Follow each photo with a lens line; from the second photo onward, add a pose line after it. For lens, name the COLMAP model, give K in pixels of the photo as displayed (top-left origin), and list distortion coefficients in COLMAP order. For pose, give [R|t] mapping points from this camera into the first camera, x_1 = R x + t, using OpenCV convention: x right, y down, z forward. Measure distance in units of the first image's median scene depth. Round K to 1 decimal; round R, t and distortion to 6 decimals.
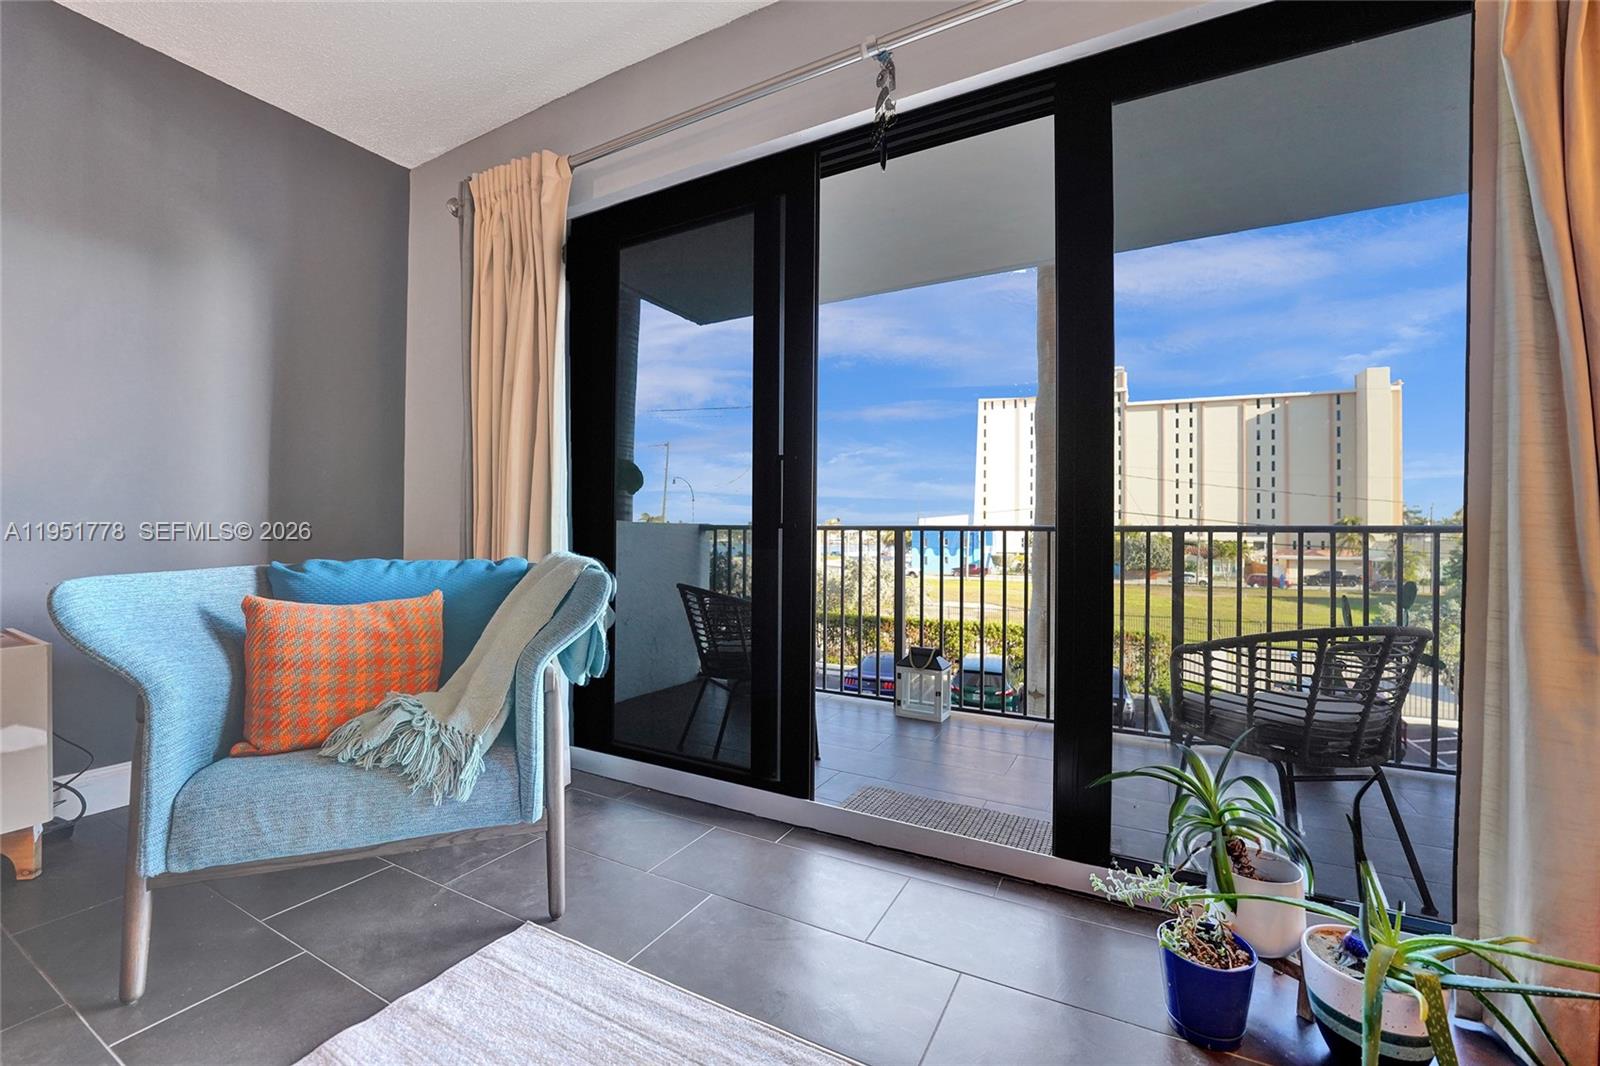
lens RADIAL K [[654.6, 0, 792.8], [0, 654.6, 534.2], [0, 0, 1]] dist [-0.028447, 0.003696]
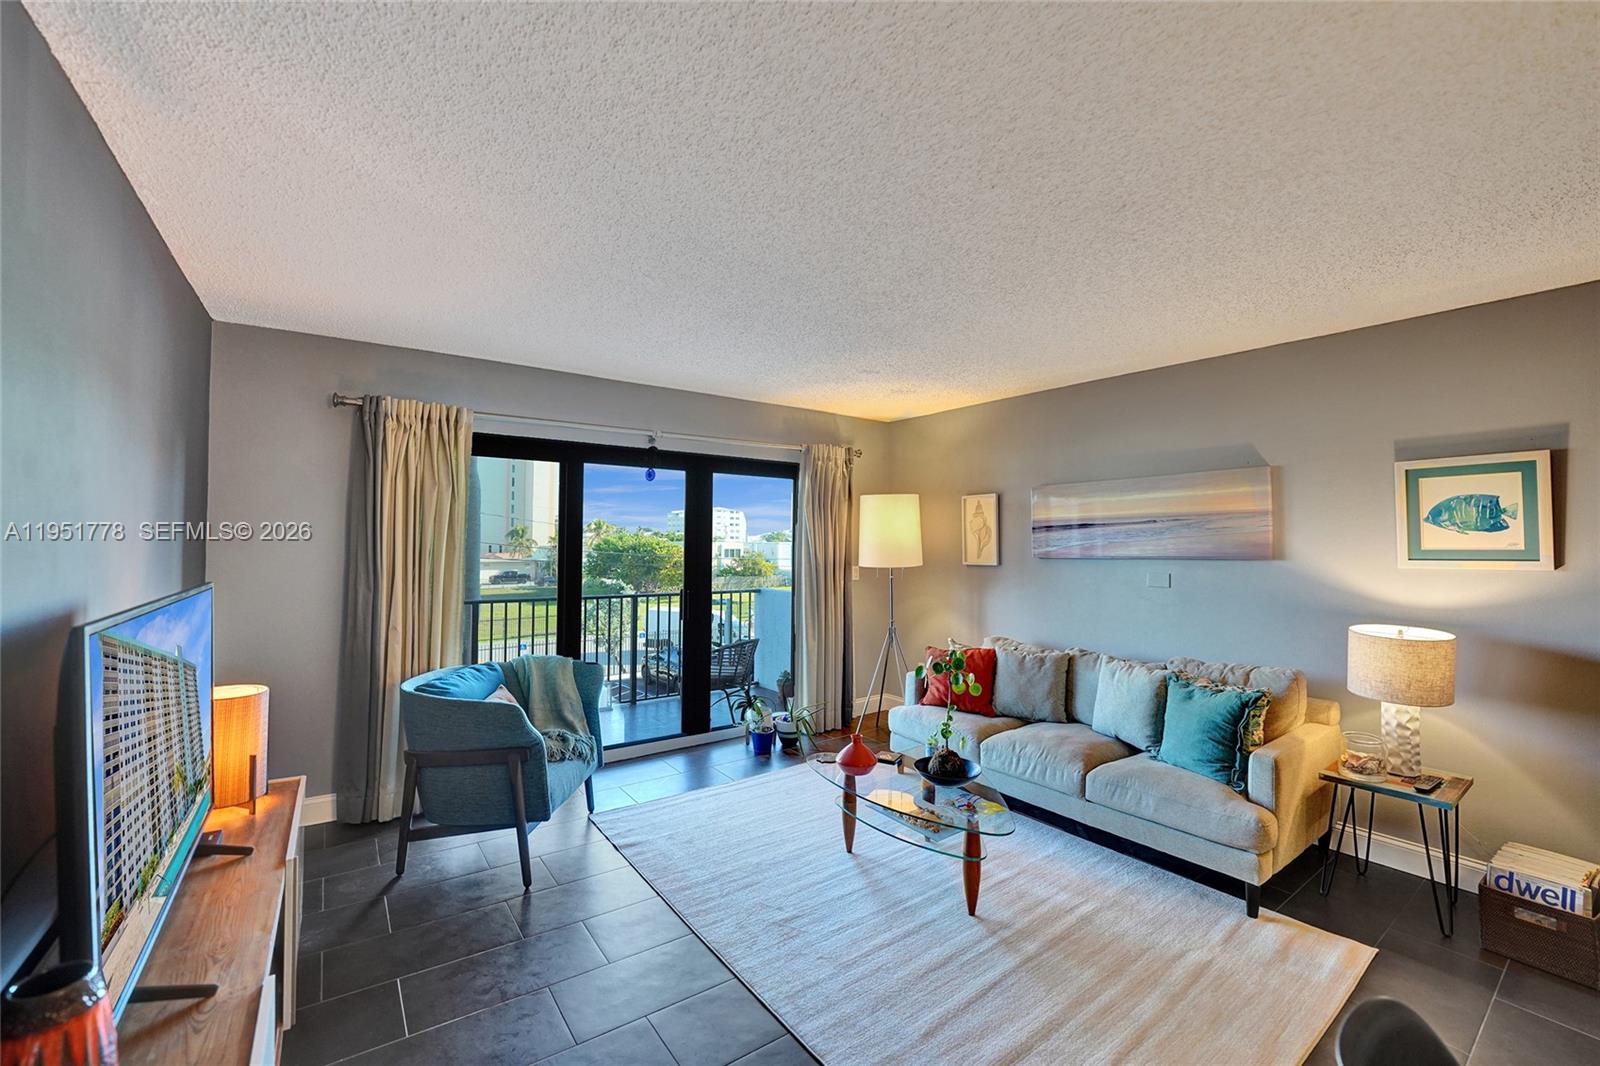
lens RADIAL K [[654.6, 0, 792.8], [0, 654.6, 534.2], [0, 0, 1]] dist [-0.028447, 0.003696]
pose [[0.436021, 0.010899, 0.899871, -1.796062], [-0.008795, 0.999931, -0.007850, -0.327854], [-0.899894, -0.004492, 0.436086, -0.553519]]
